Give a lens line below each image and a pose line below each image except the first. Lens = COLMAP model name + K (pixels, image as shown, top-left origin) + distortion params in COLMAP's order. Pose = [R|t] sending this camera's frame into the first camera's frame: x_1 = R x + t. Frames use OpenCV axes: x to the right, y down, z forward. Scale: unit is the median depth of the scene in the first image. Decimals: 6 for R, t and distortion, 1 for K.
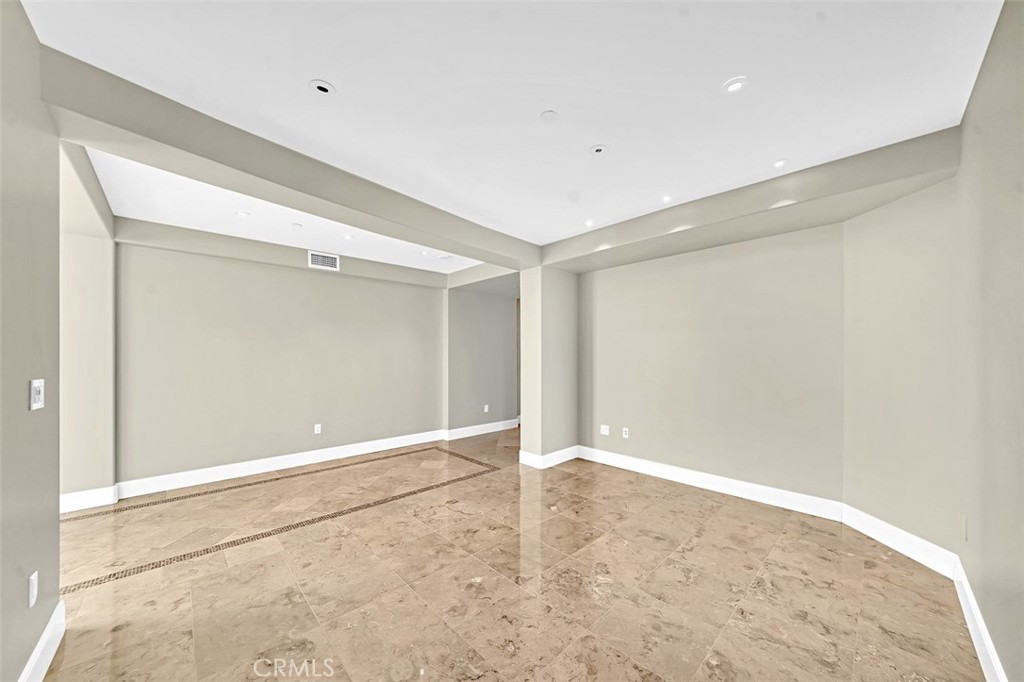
lens RADIAL K [[385.9, 0, 513.3], [0, 385.9, 352.1], [0, 0, 1]] dist [-0.027036, 0.000050]
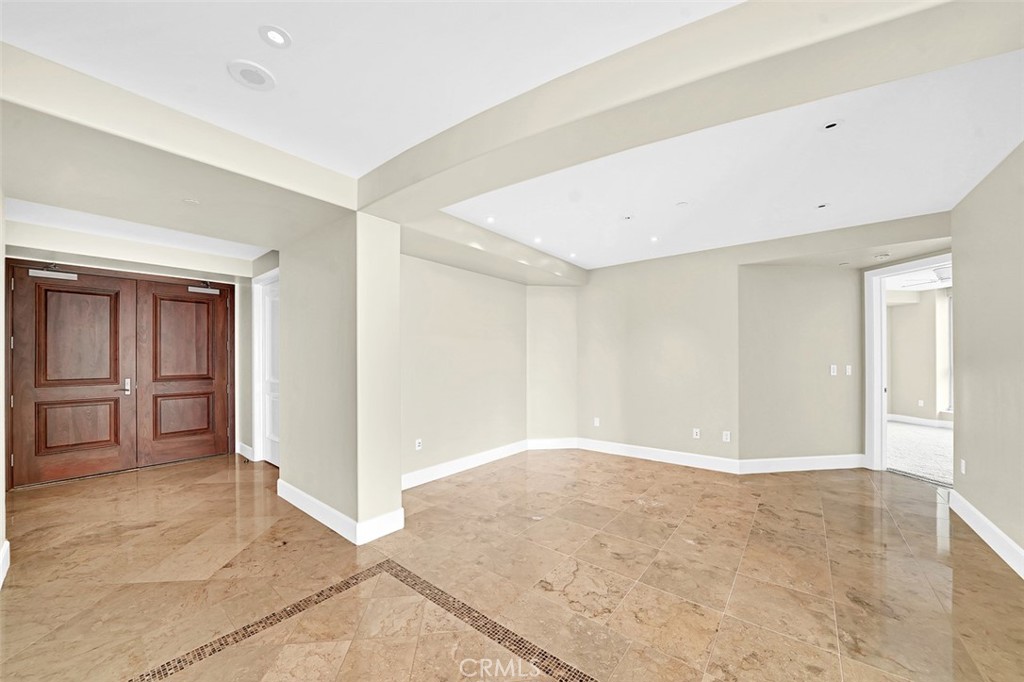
lens RADIAL K [[356.1, 0, 541.1], [0, 356.1, 356.7], [0, 0, 1]] dist [-0.022784, 0.000289]
pose [[-0.188226, 0.003787, 0.982118, -1.059973], [-0.006610, 0.999965, -0.005122, 0.010868], [-0.982103, -0.007456, -0.188195, 1.602457]]
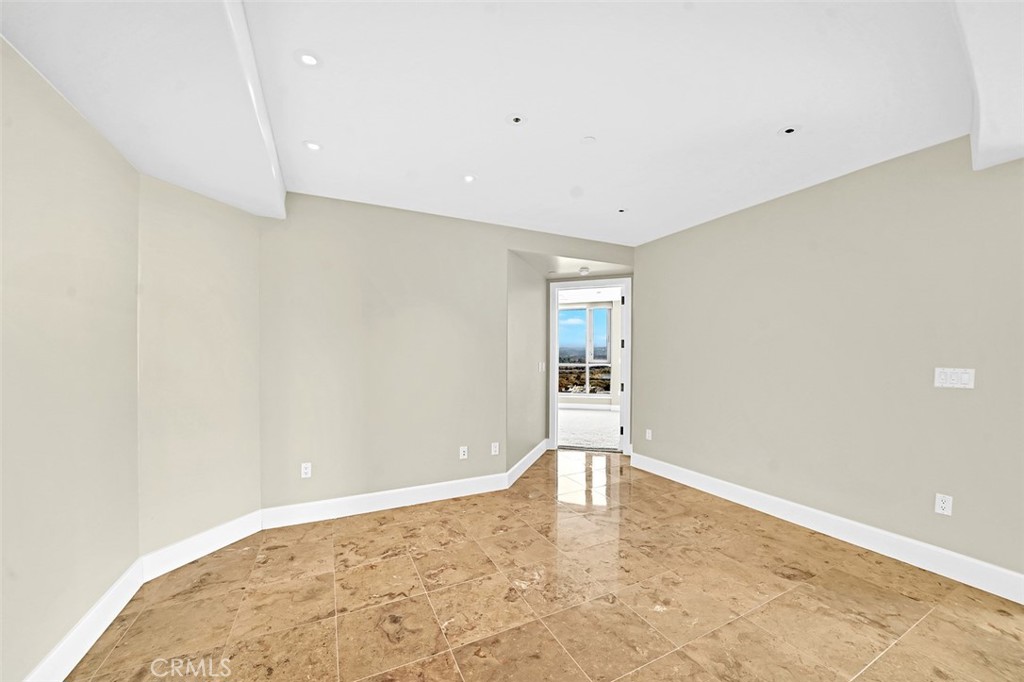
lens RADIAL K [[366.8, 0, 510.2], [0, 366.8, 355.1], [0, 0, 1]] dist [-0.027756, 0.000156]
pose [[-0.949515, 0.001191, 0.313719, -0.025765], [-0.002447, 0.999934, -0.011204, 0.018007], [-0.313711, -0.011406, -0.949450, 1.812483]]
